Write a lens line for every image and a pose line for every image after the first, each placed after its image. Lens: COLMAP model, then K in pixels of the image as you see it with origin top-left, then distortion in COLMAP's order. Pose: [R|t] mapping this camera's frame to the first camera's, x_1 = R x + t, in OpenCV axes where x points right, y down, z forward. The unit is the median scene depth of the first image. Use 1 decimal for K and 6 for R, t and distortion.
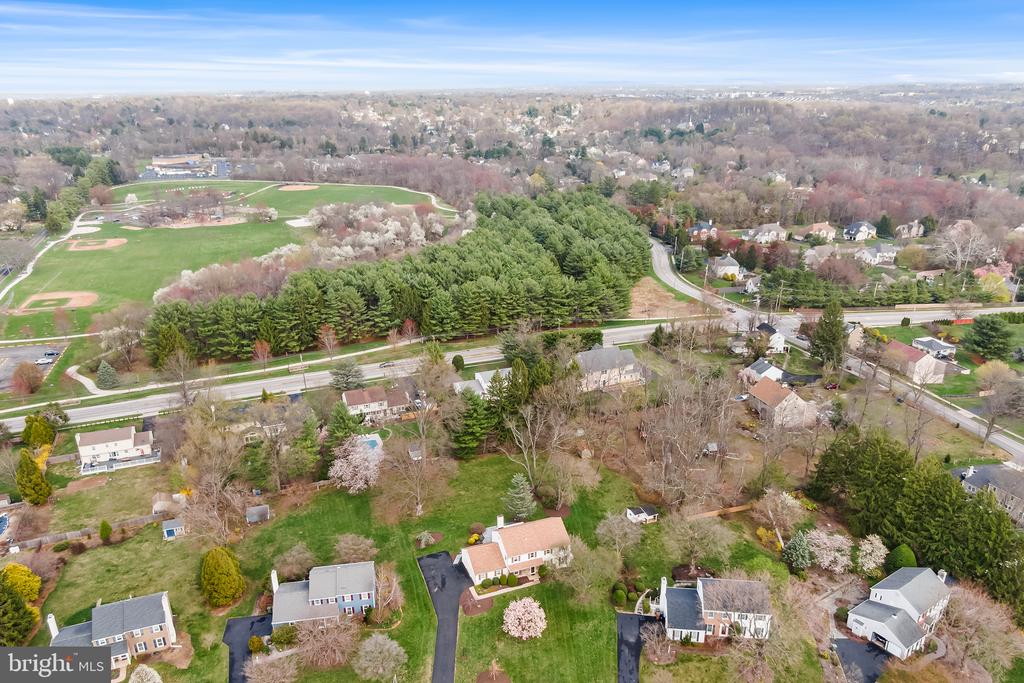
lens RADIAL K [[720.1, 0, 515.4], [0, 720.1, 344.8], [0, 0, 1]] dist [0.006510, -0.033305]
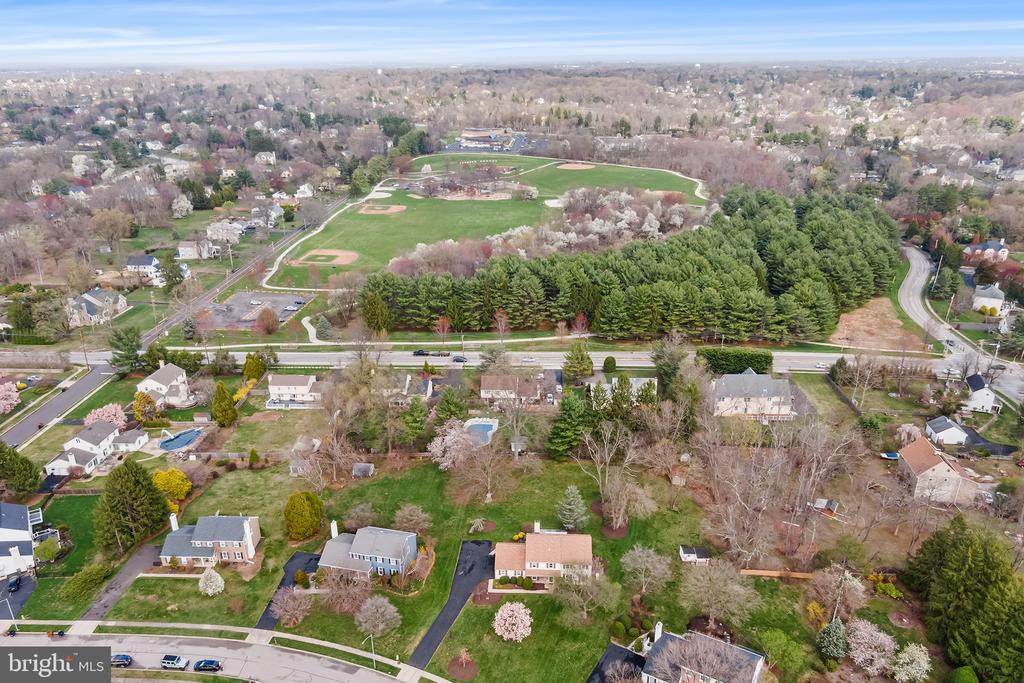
lens RADIAL K [[720.1, 0, 511.9], [0, 720.1, 348.3], [0, 0, 1]] dist [0.006510, -0.033305]
pose [[0.916286, 0.149748, -0.371478, 0.154222], [-0.136986, 0.988713, 0.060676, -0.036523], [0.376372, -0.004710, 0.926457, 0.007877]]
